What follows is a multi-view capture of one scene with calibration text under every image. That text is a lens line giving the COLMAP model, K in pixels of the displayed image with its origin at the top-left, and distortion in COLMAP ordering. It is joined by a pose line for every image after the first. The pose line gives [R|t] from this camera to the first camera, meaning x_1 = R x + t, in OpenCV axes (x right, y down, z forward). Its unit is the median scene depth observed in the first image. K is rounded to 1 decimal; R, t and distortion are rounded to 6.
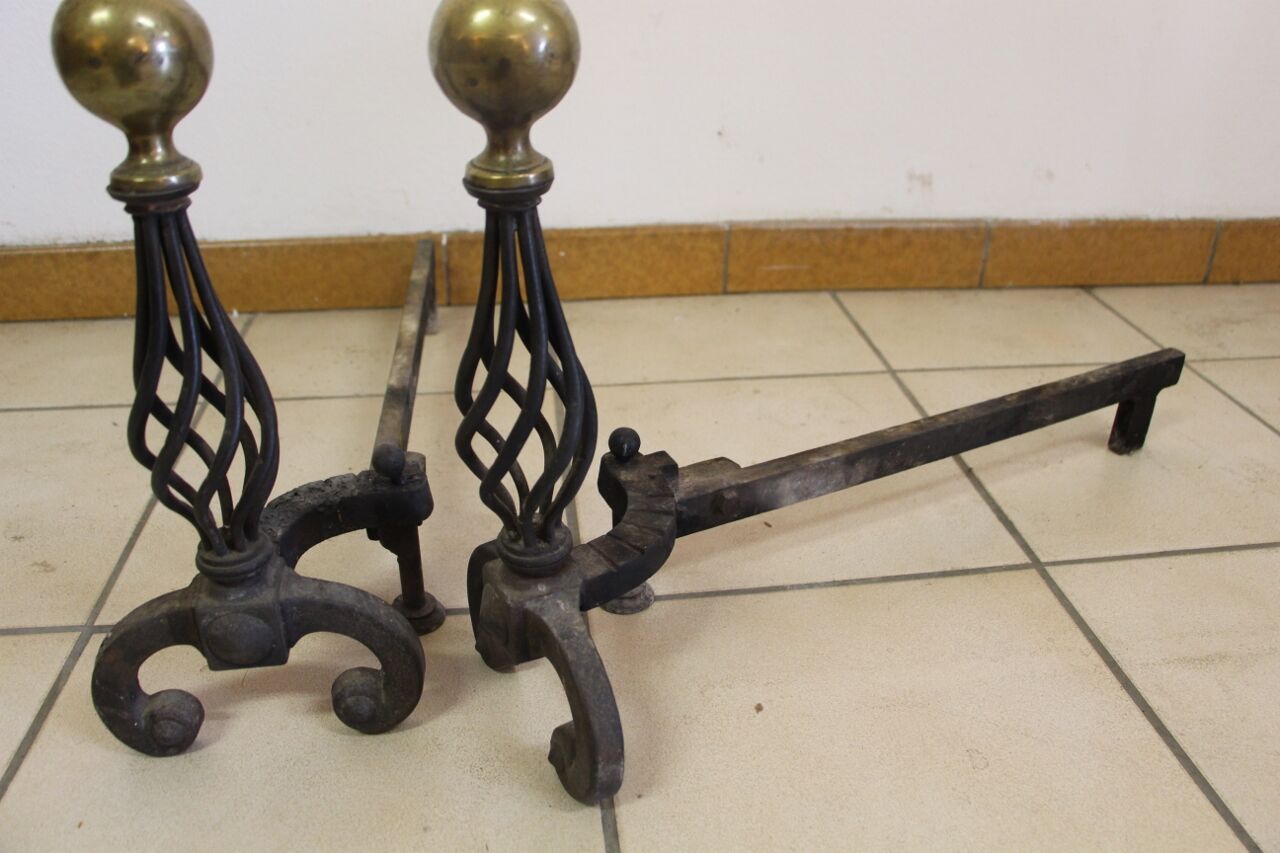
lens RADIAL K [[981.1, 0, 640.0], [0, 981.1, 426.5], [0, 0, 1]] dist [-0.180376, 0.111147]
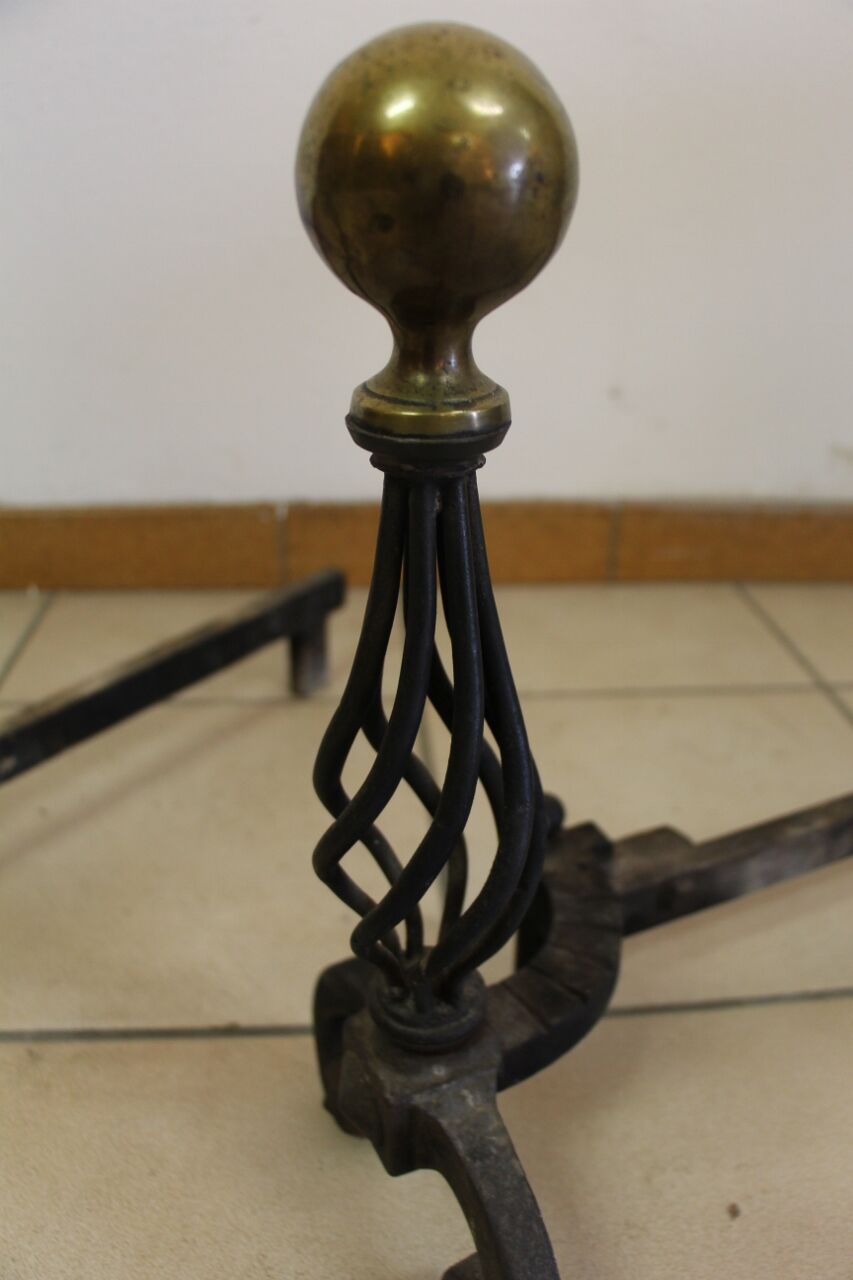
lens RADIAL K [[981.1, 0, 446.8], [0, 981.1, 670.0], [0, 0, 1]] dist [-0.180376, 0.111147]
pose [[0.999436, 0.029108, -0.016738, -0.097550], [-0.029540, 0.999220, -0.026206, -0.084714], [0.015962, 0.026685, 0.999516, 0.388063]]
